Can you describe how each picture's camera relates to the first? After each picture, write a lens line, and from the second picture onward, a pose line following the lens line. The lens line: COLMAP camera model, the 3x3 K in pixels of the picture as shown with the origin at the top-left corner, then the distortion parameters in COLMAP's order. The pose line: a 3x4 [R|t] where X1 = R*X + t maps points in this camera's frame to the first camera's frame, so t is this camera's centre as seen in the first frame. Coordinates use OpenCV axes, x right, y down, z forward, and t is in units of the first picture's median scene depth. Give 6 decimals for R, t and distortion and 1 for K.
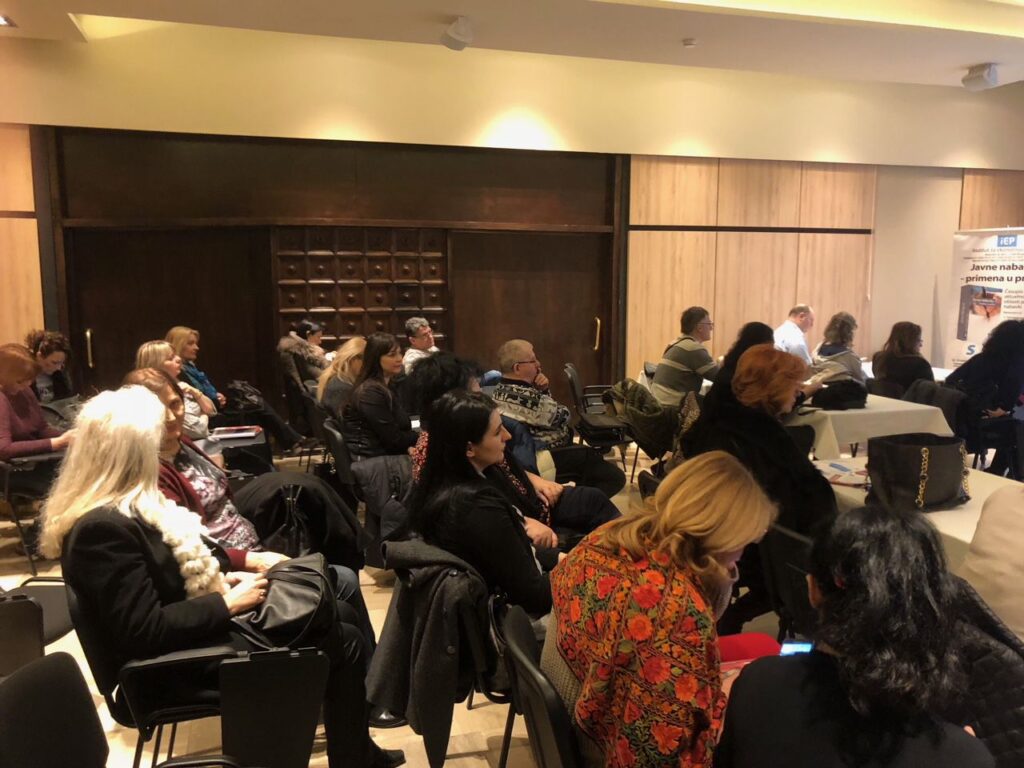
lens RADIAL K [[843.4, 0, 513.8], [0, 843.4, 374.0], [0, 0, 1]] dist [0.065634, -0.091751]
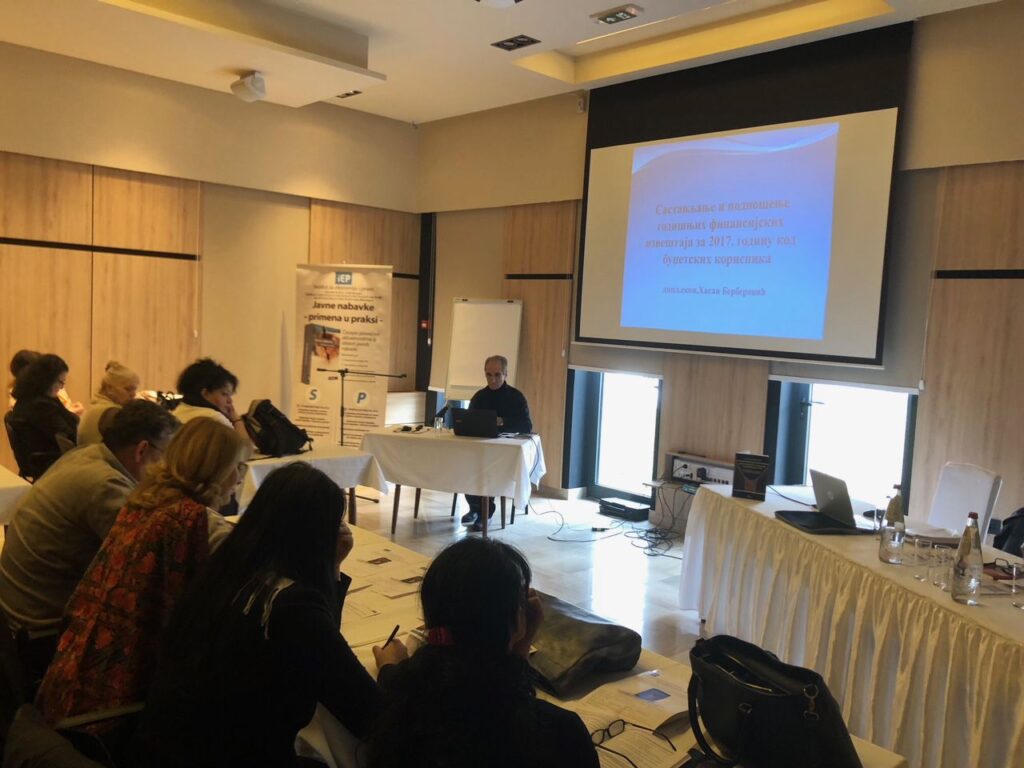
lens RADIAL K [[843.4, 0, 509.9], [0, 843.4, 377.0], [0, 0, 1]] dist [0.065634, -0.091751]
pose [[0.892984, 0.007564, 0.450024, 0.364553], [0.007665, 0.999458, -0.032009, -0.018691], [-0.450022, 0.032033, 0.892443, 0.103678]]
